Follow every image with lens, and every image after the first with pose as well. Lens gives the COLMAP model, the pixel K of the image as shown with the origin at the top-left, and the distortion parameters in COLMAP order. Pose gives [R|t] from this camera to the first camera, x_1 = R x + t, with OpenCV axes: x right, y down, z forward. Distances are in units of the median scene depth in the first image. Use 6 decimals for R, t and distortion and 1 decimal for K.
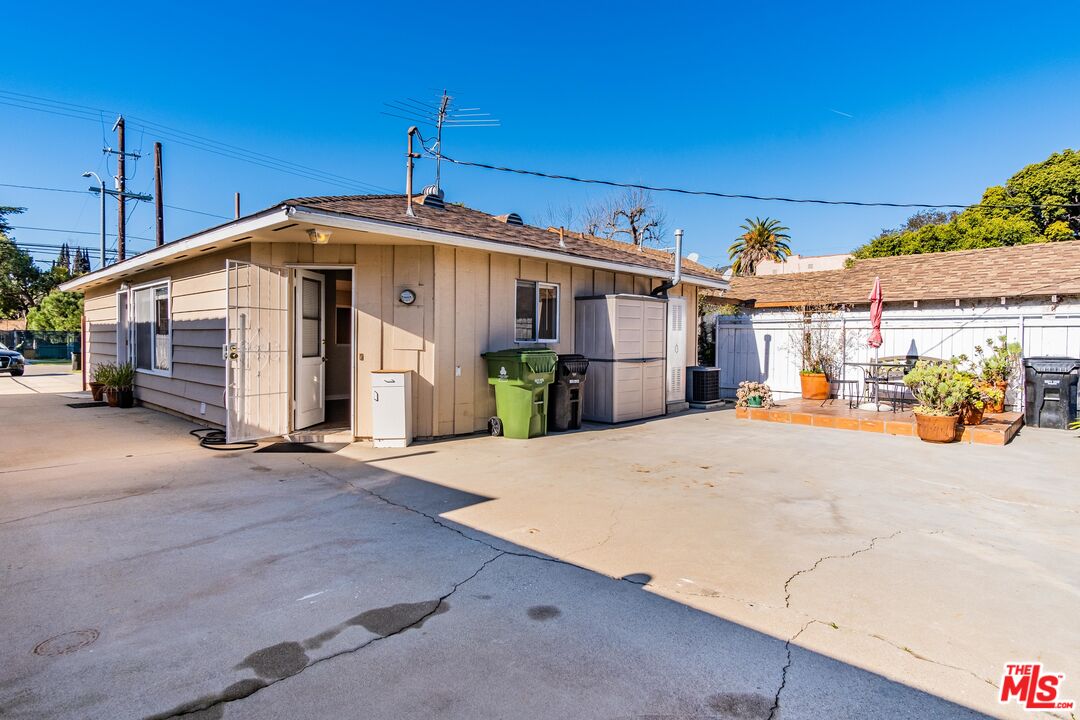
lens RADIAL K [[586.3, 0, 556.5], [0, 586.3, 350.8], [0, 0, 1]] dist [0.005348, 0.000676]
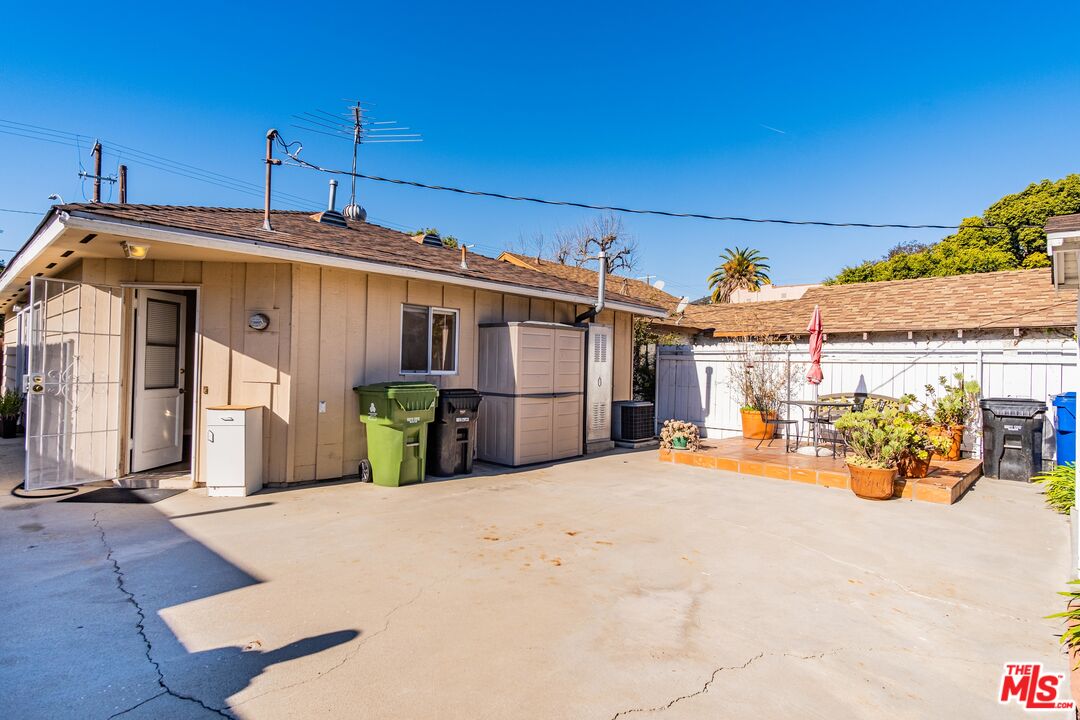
lens RADIAL K [[569.9, 0, 540.0], [0, 569.9, 360.0], [0, 0, 1]] dist [0.004132, 0.001537]
pose [[0.999782, 0.012278, -0.016878, 0.136378], [-0.012742, 0.999536, -0.027675, -0.012968], [0.016530, 0.027884, 0.999474, 0.122036]]
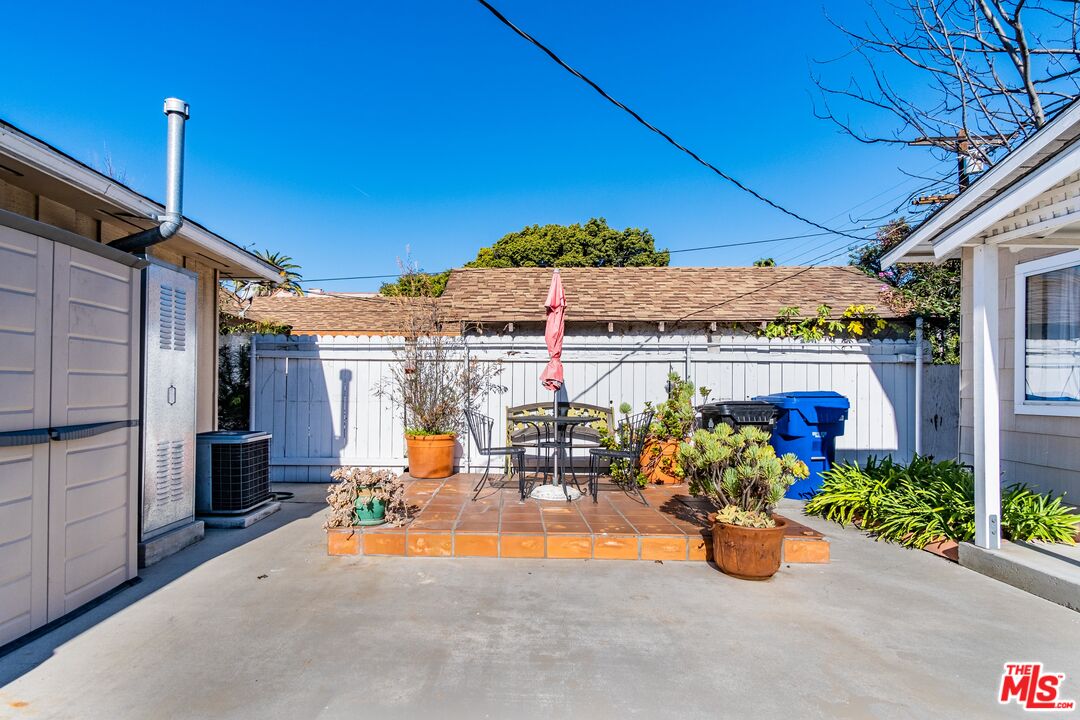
lens RADIAL K [[572.7, 0, 490.3], [0, 572.7, 383.7], [0, 0, 1]] dist [0.002366, 0.000703]
pose [[0.754740, 0.003302, 0.656016, 0.120000], [0.010788, 0.999790, -0.017444, -0.002437], [-0.655936, 0.020242, 0.754545, 0.601517]]
